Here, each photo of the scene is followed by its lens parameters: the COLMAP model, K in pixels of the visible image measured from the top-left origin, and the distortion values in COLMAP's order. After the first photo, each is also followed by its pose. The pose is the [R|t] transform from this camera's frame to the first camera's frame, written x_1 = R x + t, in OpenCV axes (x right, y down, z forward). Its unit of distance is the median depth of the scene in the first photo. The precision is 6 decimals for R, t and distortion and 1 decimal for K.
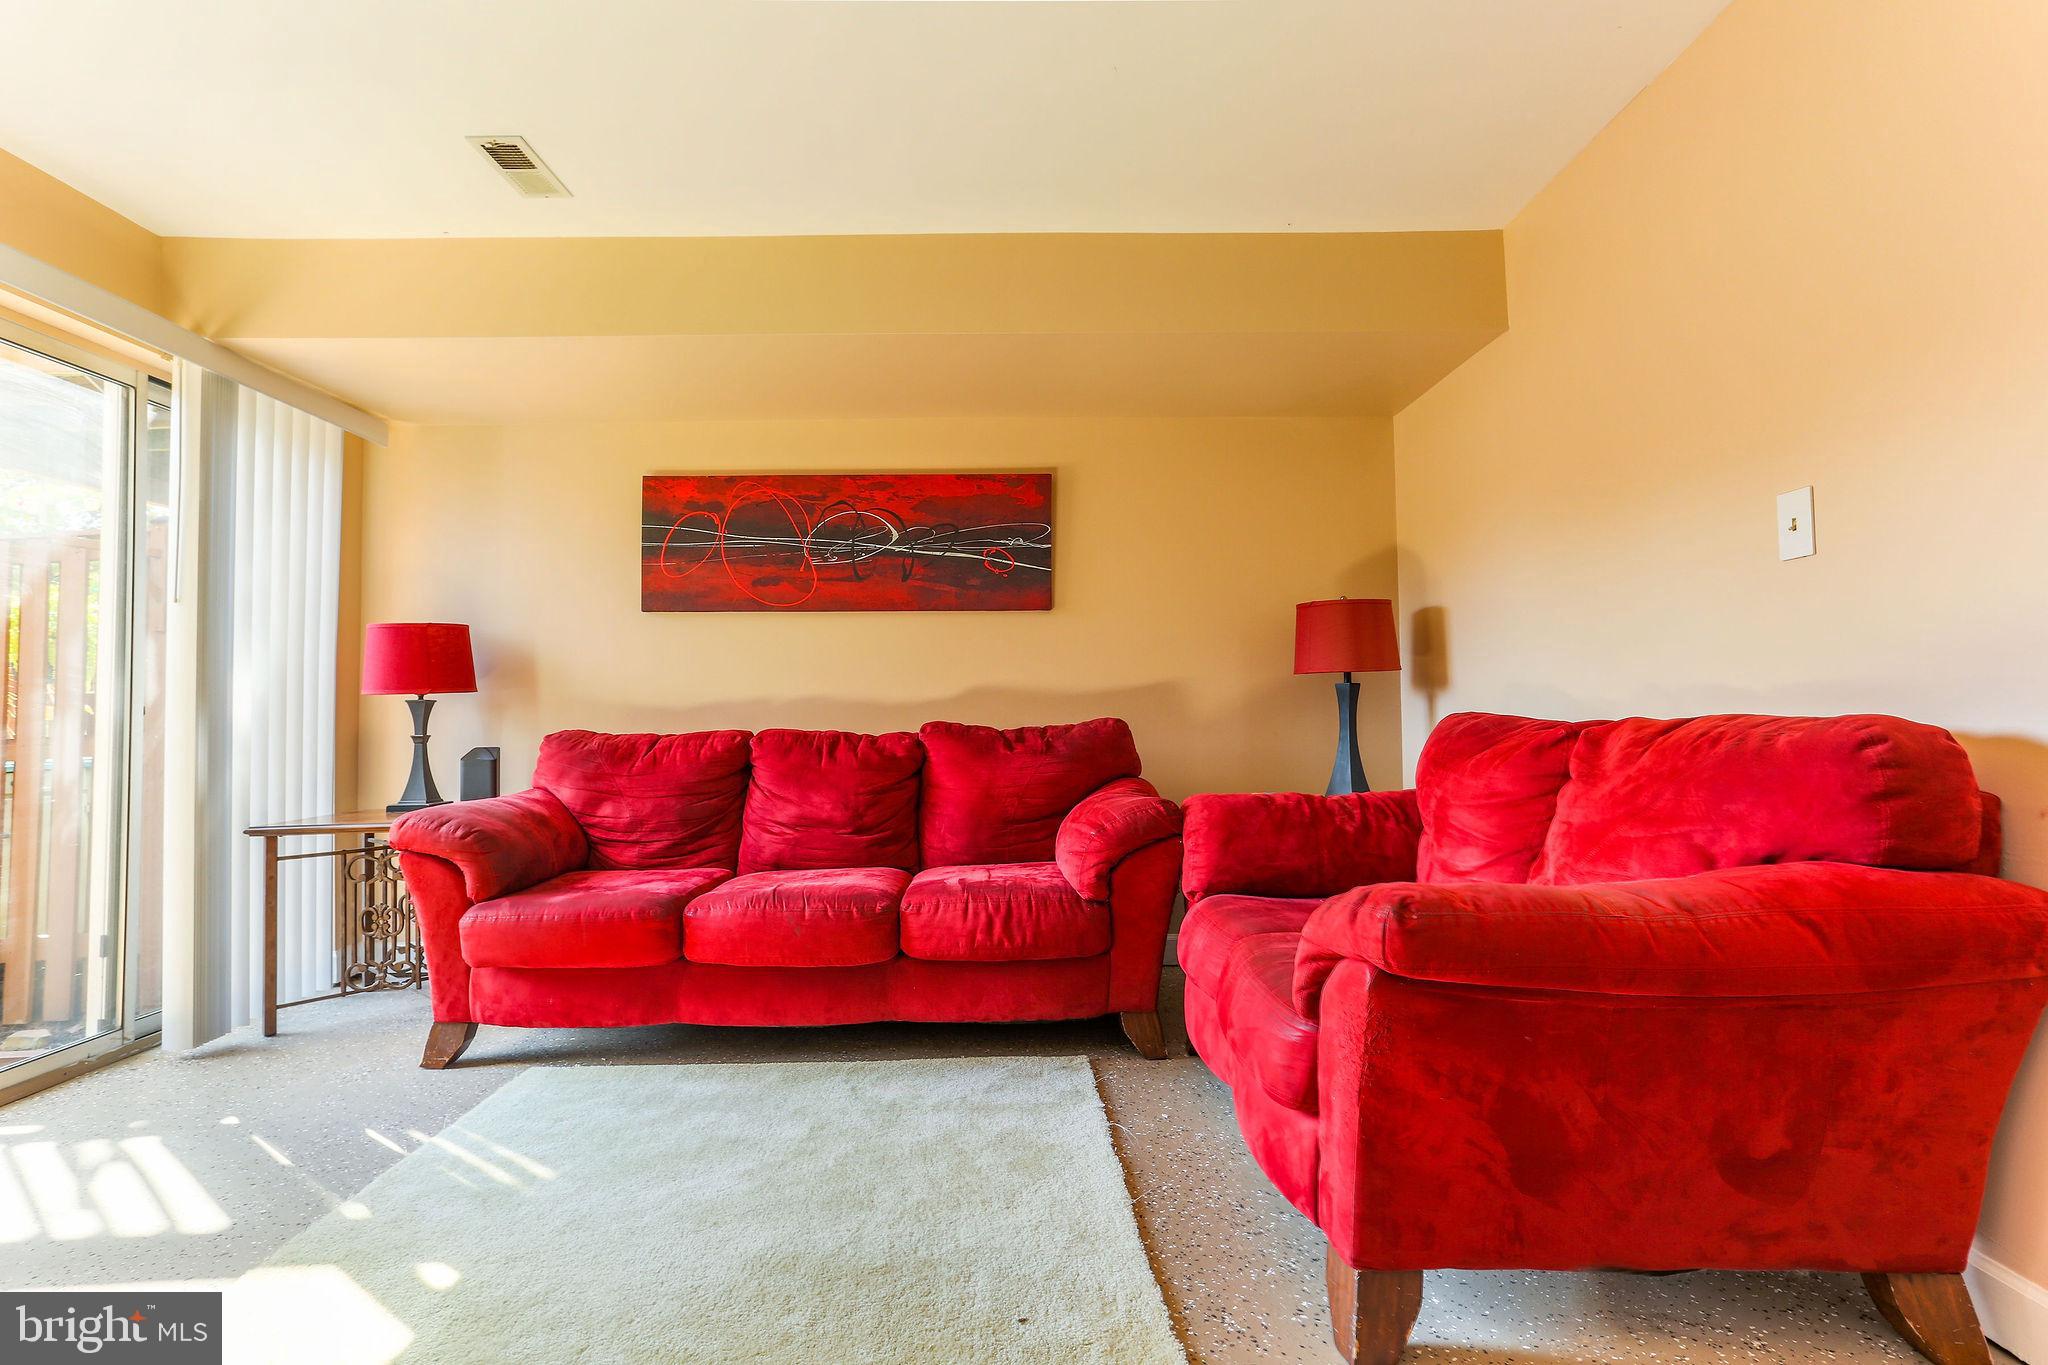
lens RADIAL K [[1046.3, 0, 1012.1], [0, 1046.3, 680.2], [0, 0, 1]] dist [-0.049387, 0.046623]
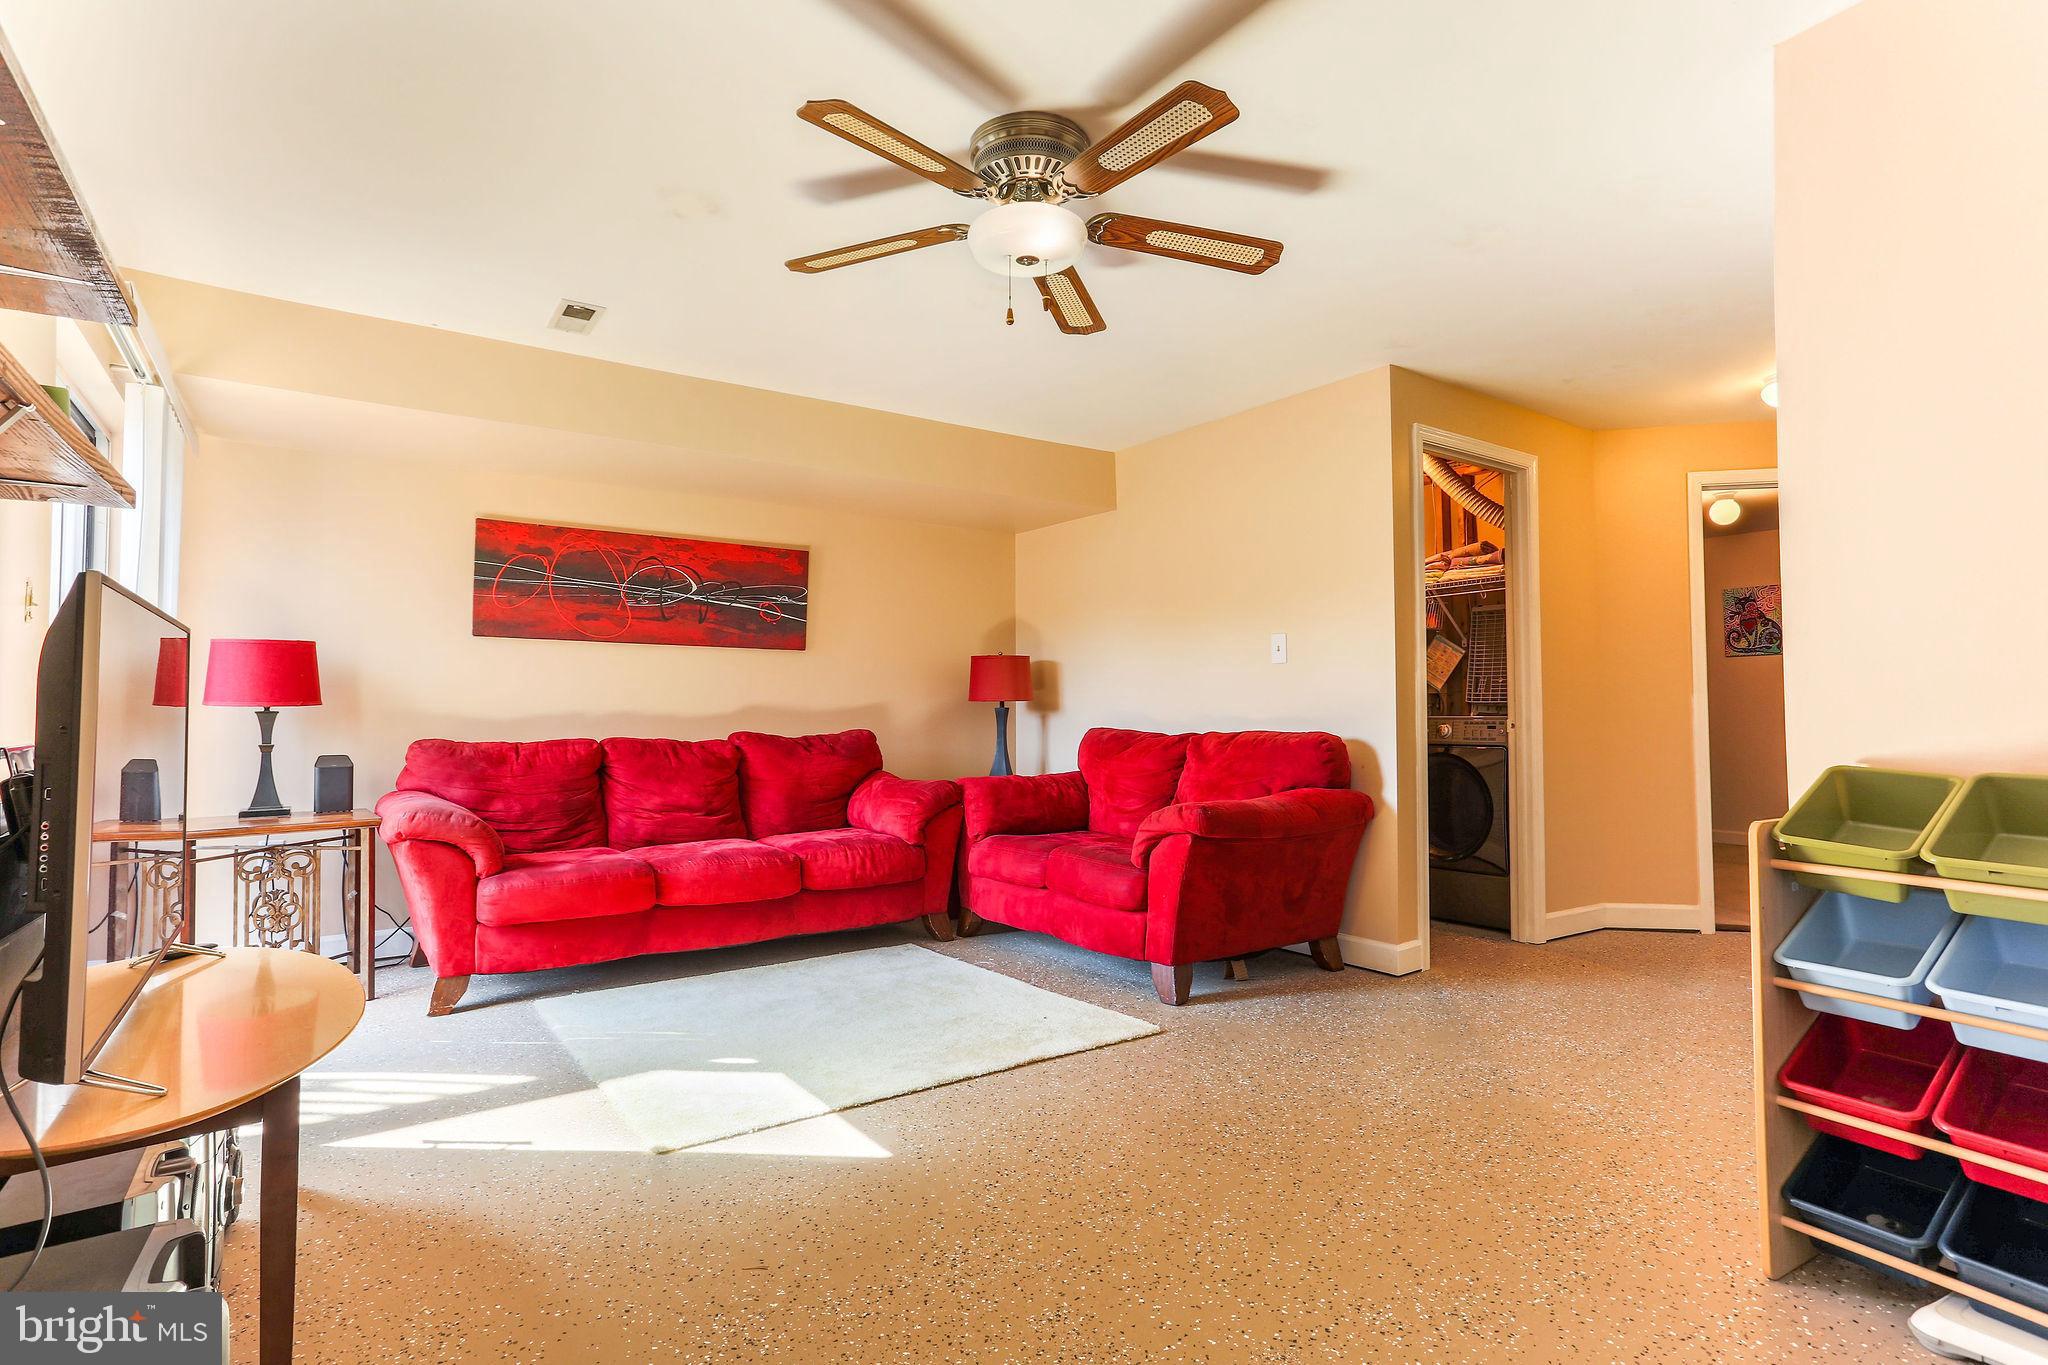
lens RADIAL K [[1045.6, 0, 1024.0], [0, 1045.6, 682.5], [0, 0, 1]] dist [-0.058472, 0.031963]
pose [[0.819145, 0.026419, 0.572977, -0.577096], [-0.024620, 0.999638, -0.010895, -0.019220], [-0.573058, -0.005182, 0.819499, -0.325079]]
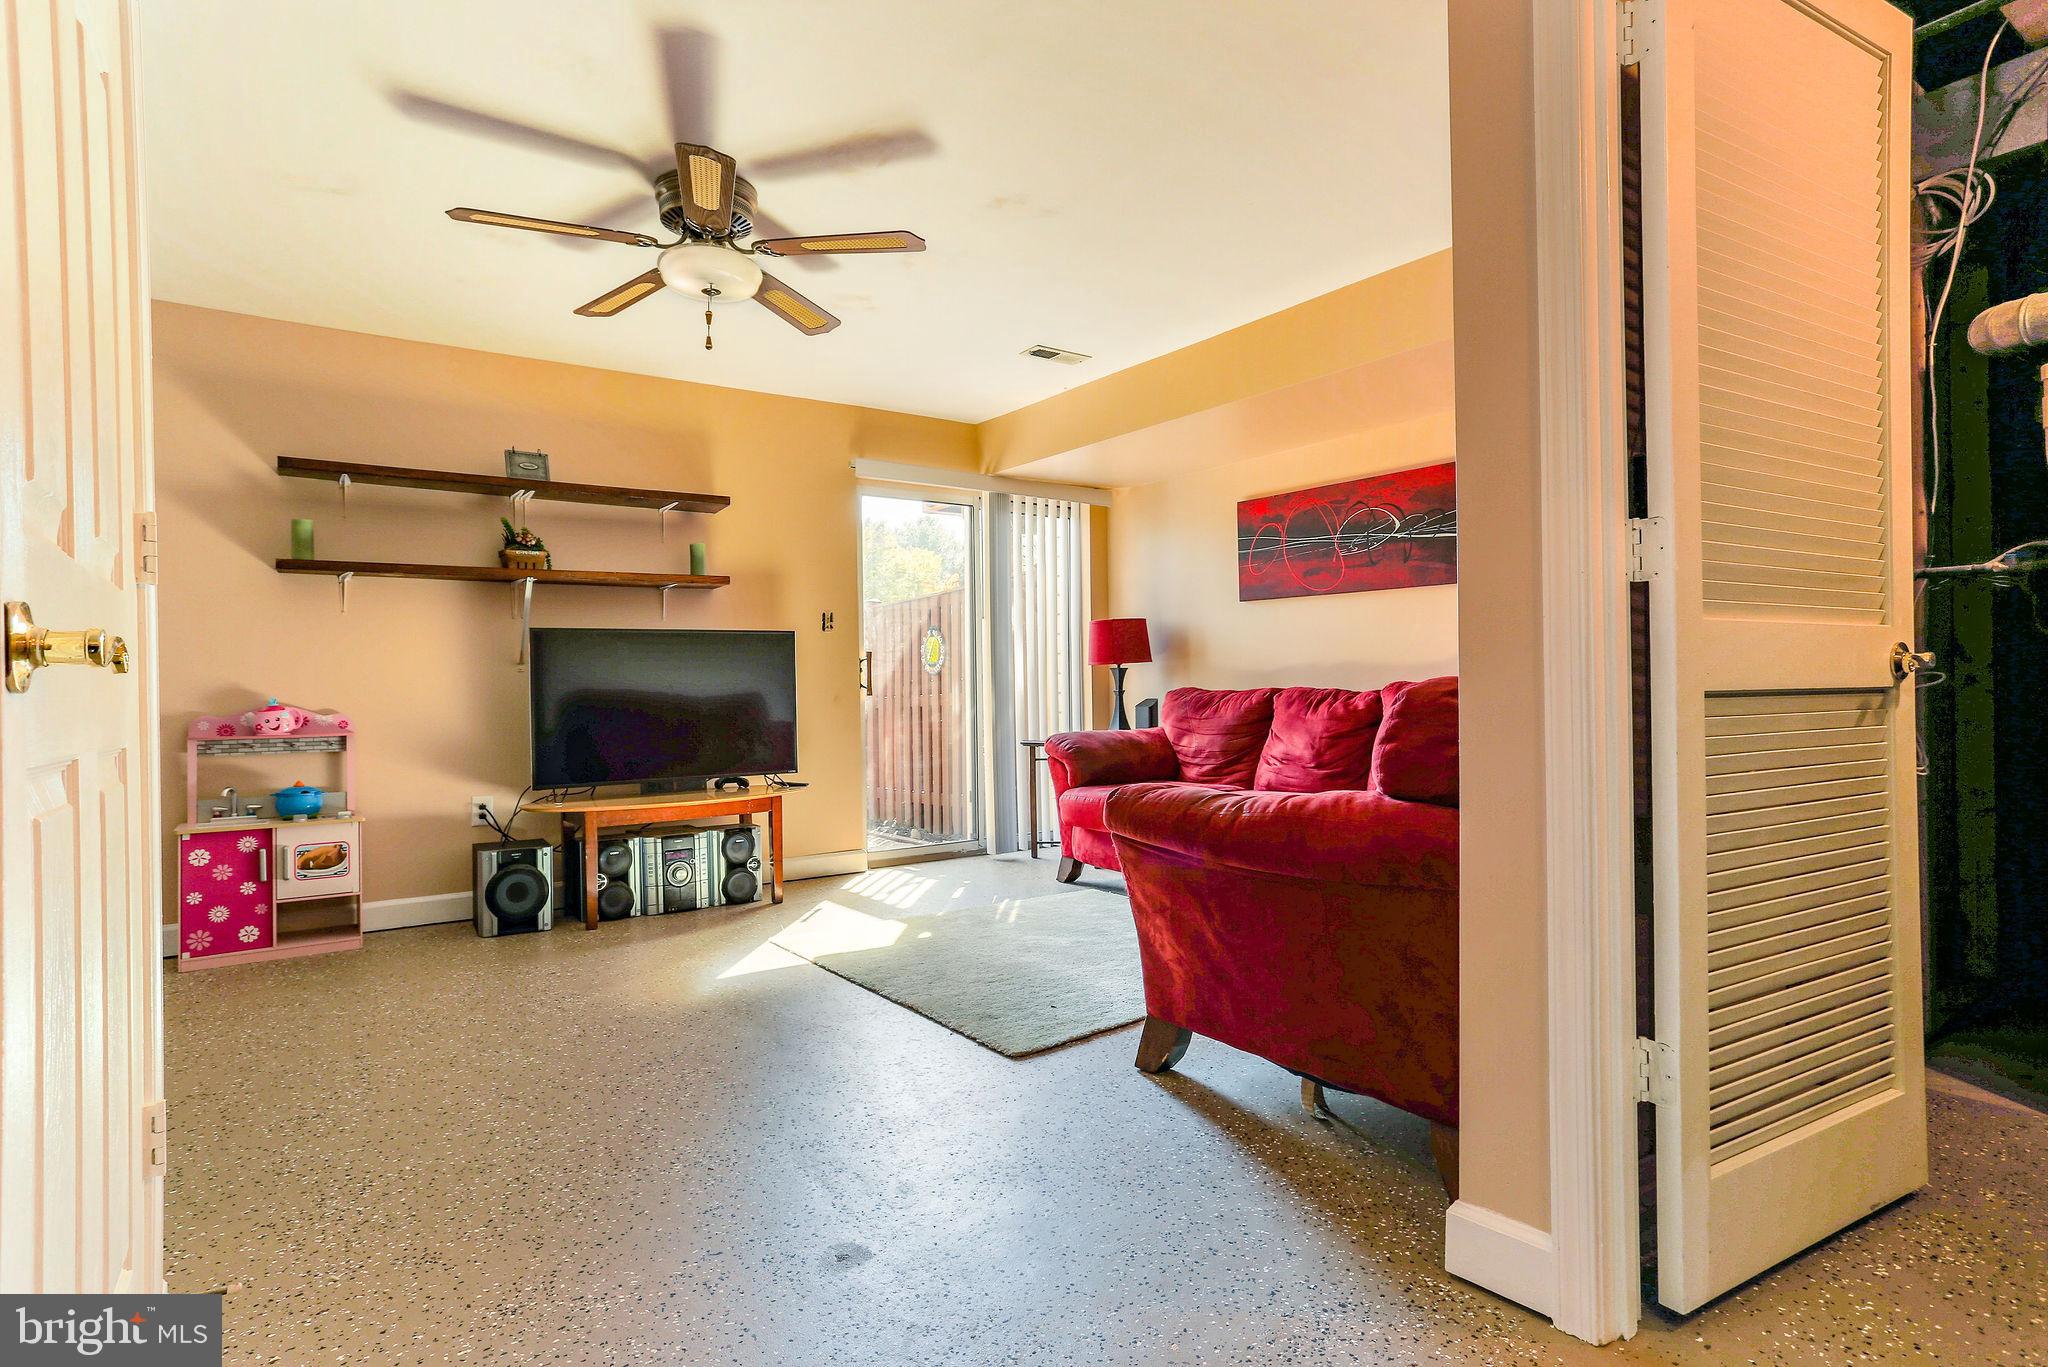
lens RADIAL K [[1046.3, 0, 1012.1], [0, 1046.3, 681.2], [0, 0, 1]] dist [-0.049387, 0.046623]
pose [[0.572365, -0.000562, -0.819999, 0.681396], [0.031665, 0.999269, 0.021418, -0.000039], [0.819387, -0.038223, 0.571964, -0.044004]]
